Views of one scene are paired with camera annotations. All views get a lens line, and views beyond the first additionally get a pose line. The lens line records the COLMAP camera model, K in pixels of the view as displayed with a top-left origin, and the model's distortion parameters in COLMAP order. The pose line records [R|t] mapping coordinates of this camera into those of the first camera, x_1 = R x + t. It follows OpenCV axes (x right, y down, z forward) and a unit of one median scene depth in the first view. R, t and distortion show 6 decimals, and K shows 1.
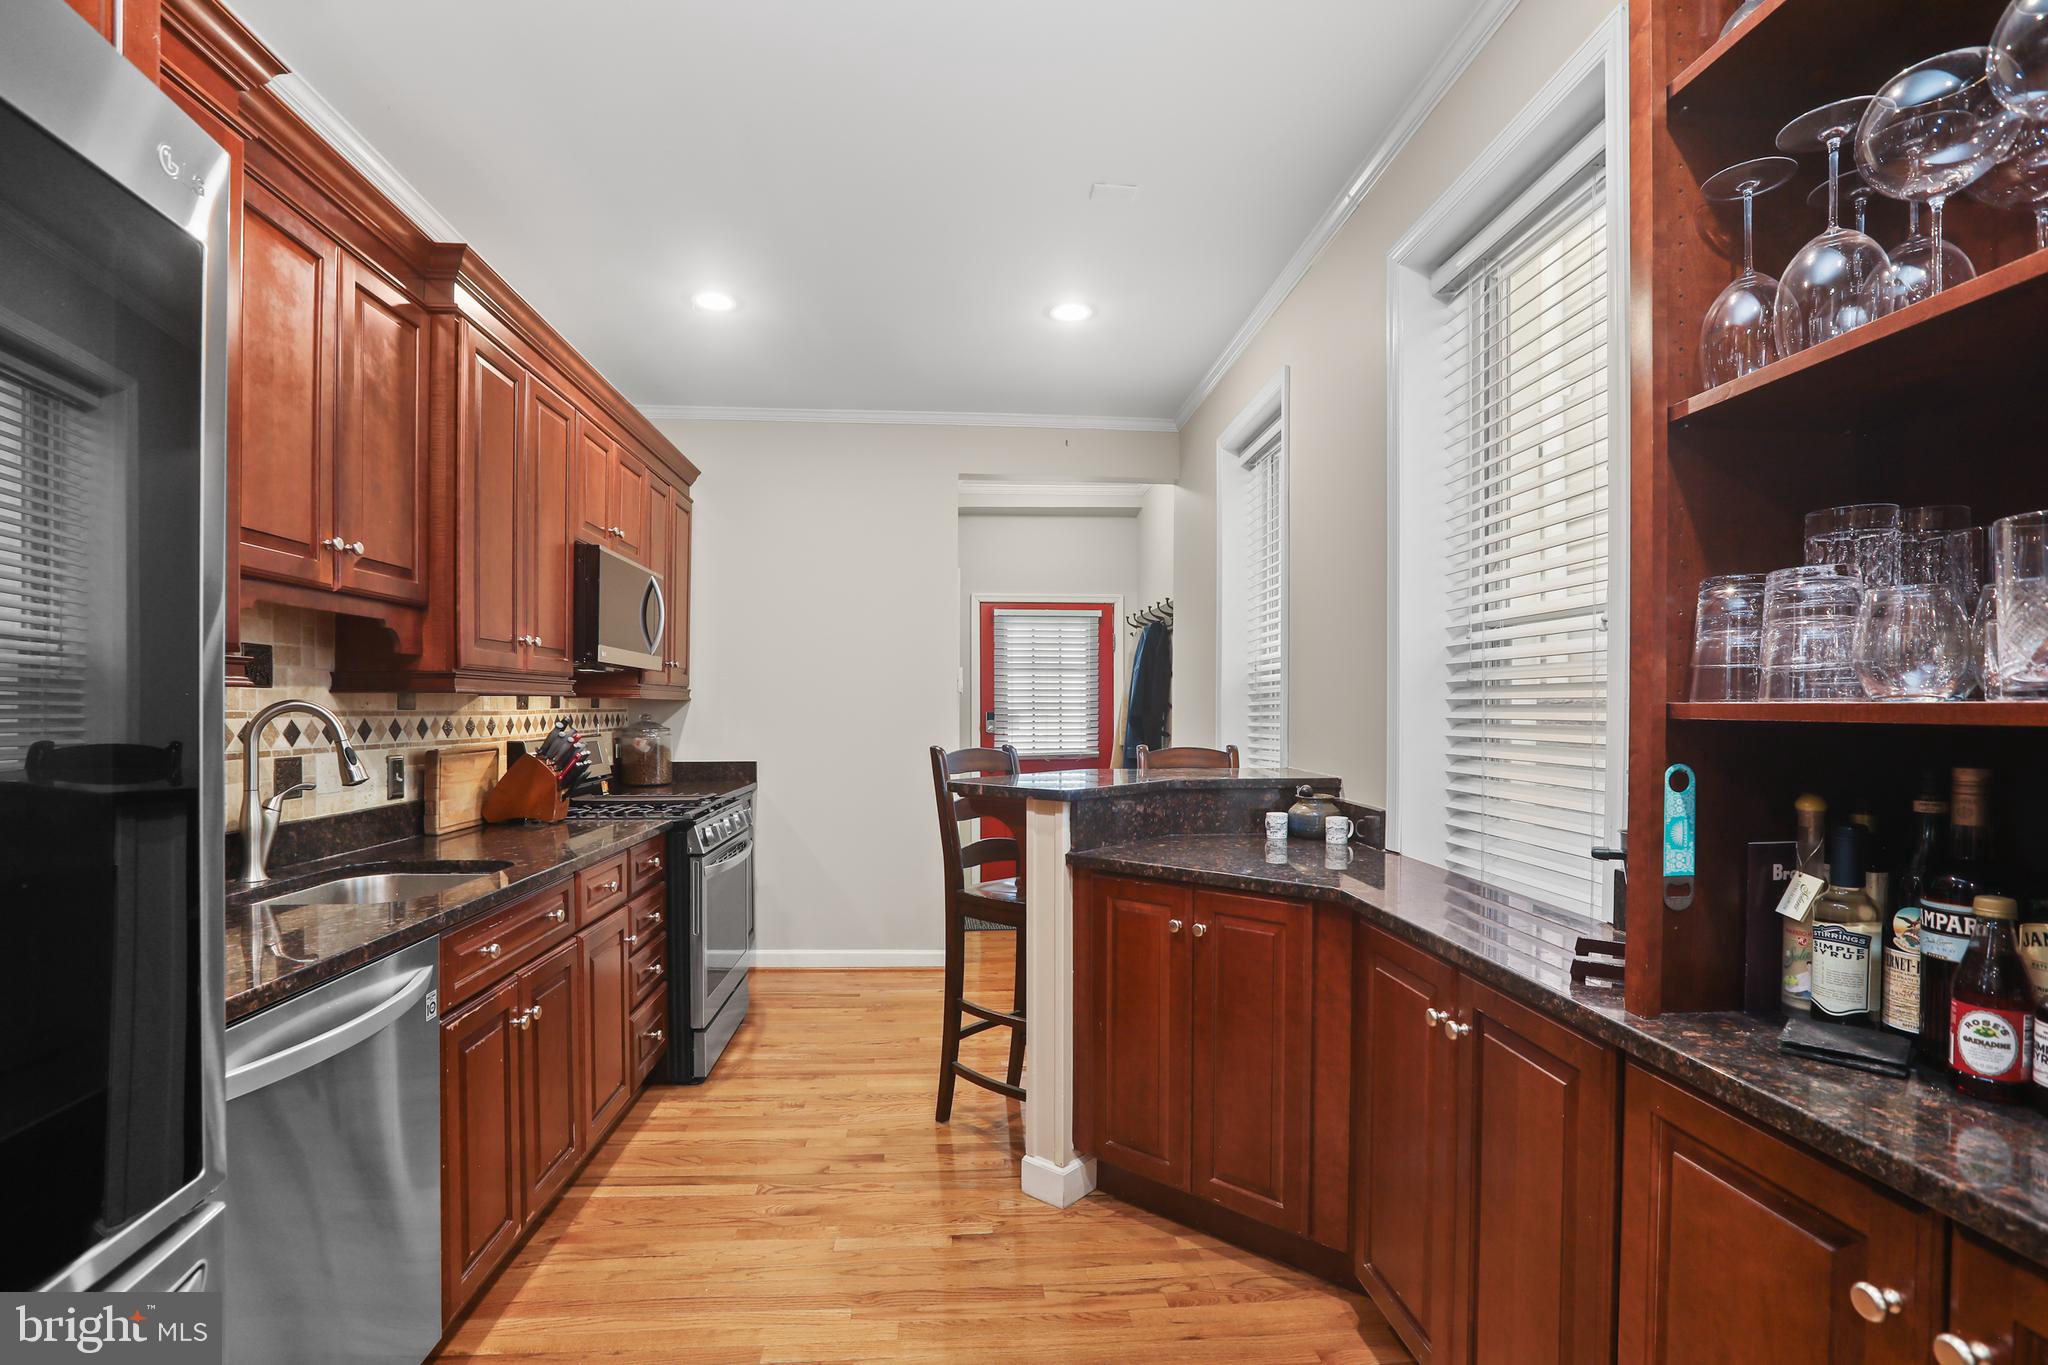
lens RADIAL K [[985.6, 0, 1022.5], [0, 985.6, 728.8], [0, 0, 1]] dist [-0.035393, 0.011308]
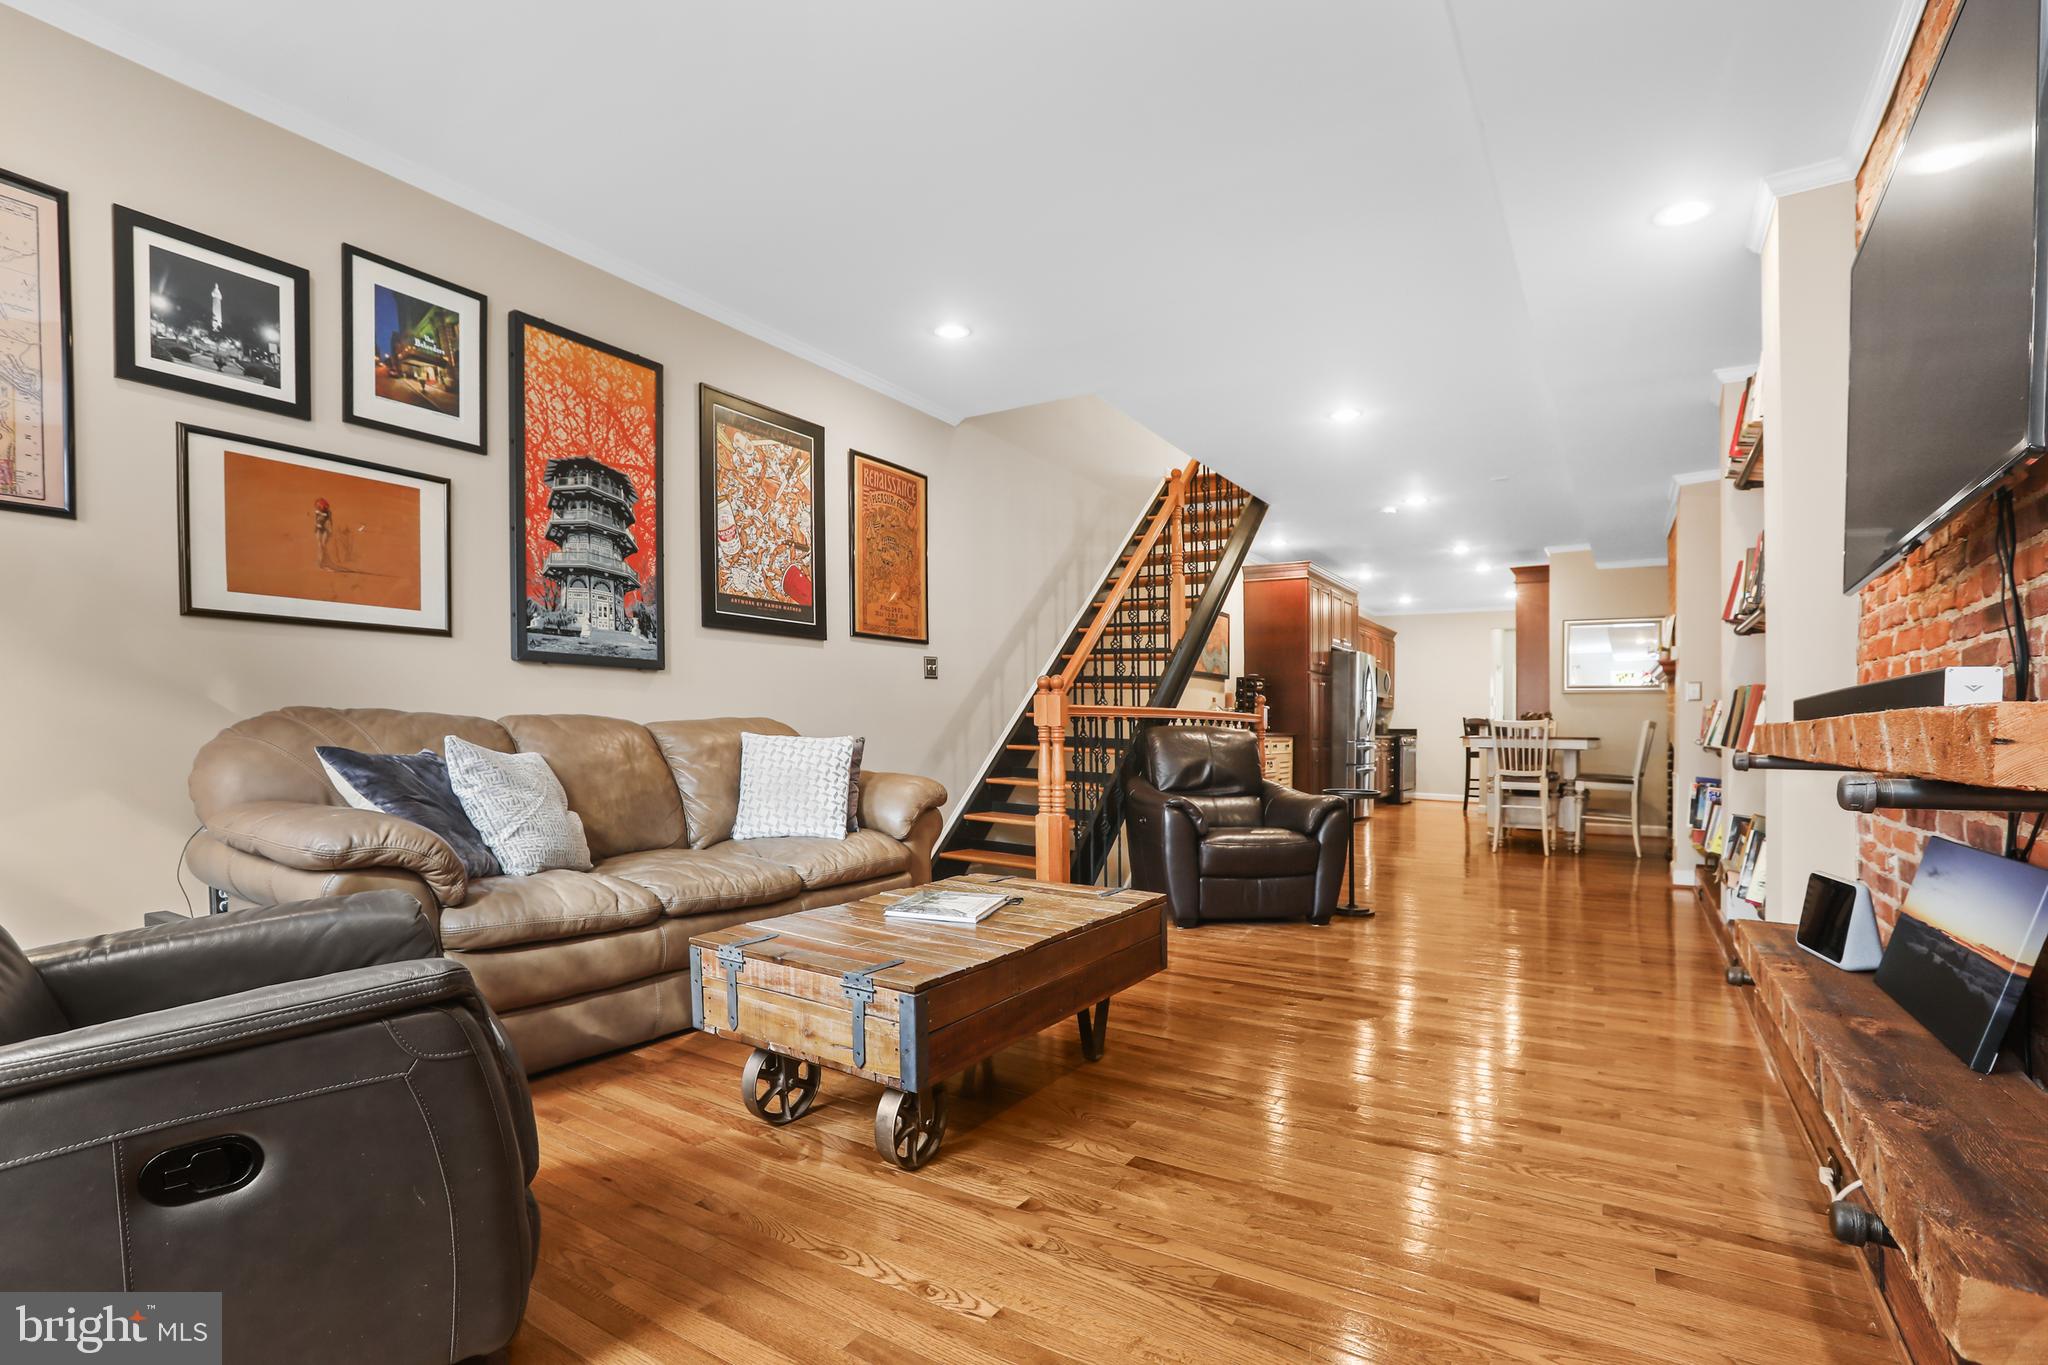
lens RADIAL K [[985.6, 0, 991.0], [0, 985.6, 716.8], [0, 0, 1]] dist [-0.035393, 0.011308]
pose [[0.785427, -0.005909, -0.618926, 0.813790], [-0.019214, 0.999240, -0.033923, 0.178942], [0.618656, 0.038536, 0.784716, -3.130825]]
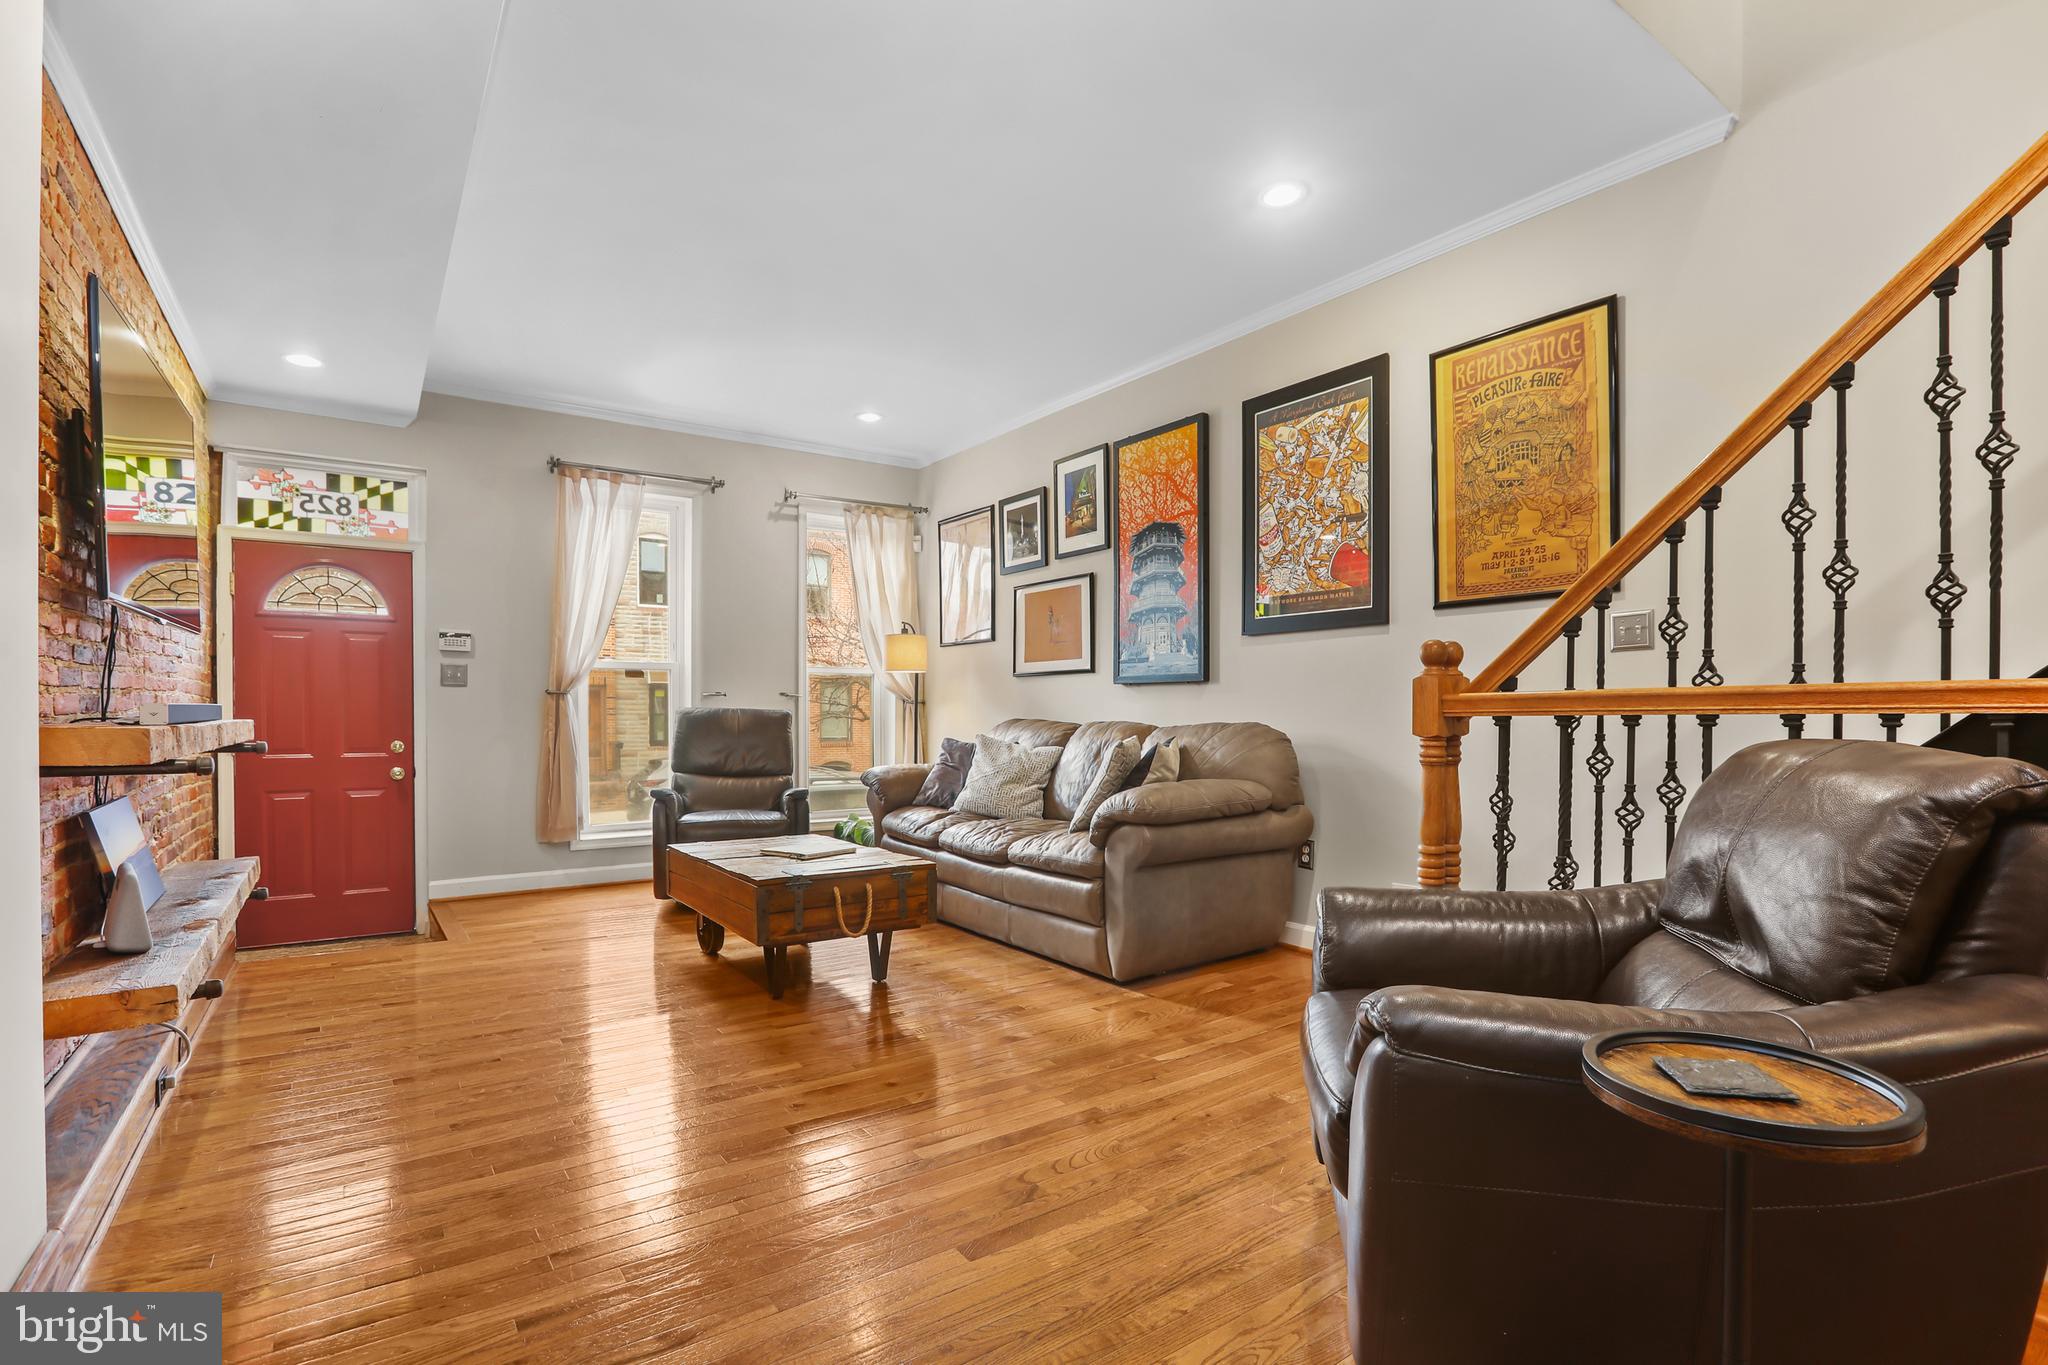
lens RADIAL K [[985.6, 0, 1013.7], [0, 985.6, 717.6], [0, 0, 1]] dist [-0.035393, 0.011308]
pose [[-0.869978, -0.006752, -0.493044, 0.659867], [-0.020818, 0.999518, 0.023046, 0.114268], [0.492651, 0.030314, -0.869699, -1.408897]]
